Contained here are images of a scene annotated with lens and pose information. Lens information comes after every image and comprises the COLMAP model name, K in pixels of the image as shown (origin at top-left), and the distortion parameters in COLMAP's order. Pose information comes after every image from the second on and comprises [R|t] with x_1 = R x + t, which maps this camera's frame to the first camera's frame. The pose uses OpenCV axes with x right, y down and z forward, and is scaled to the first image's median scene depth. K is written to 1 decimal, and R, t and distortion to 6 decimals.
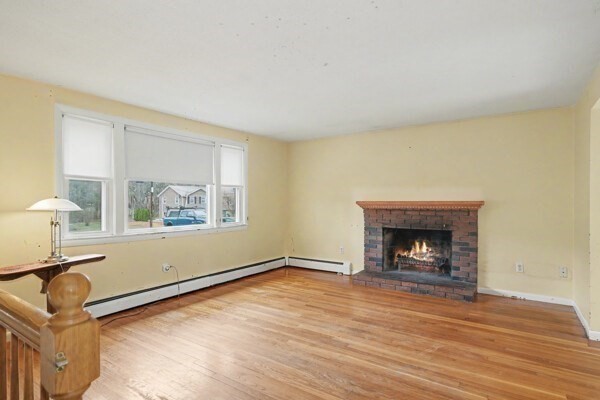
lens RADIAL K [[325.7, 0, 297.5], [0, 325.7, 200.6], [0, 0, 1]] dist [-0.004376, -0.000961]
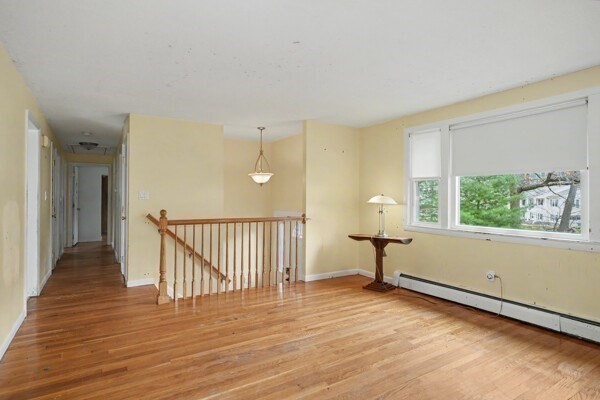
lens RADIAL K [[325.7, 0, 297.5], [0, 325.7, 200.6], [0, 0, 1]] dist [-0.004376, -0.000961]
pose [[-0.420364, 0.000079, -0.907356, 0.666176], [-0.001140, 0.999999, 0.000615, 0.013034], [0.907355, 0.001293, -0.420364, 1.050170]]
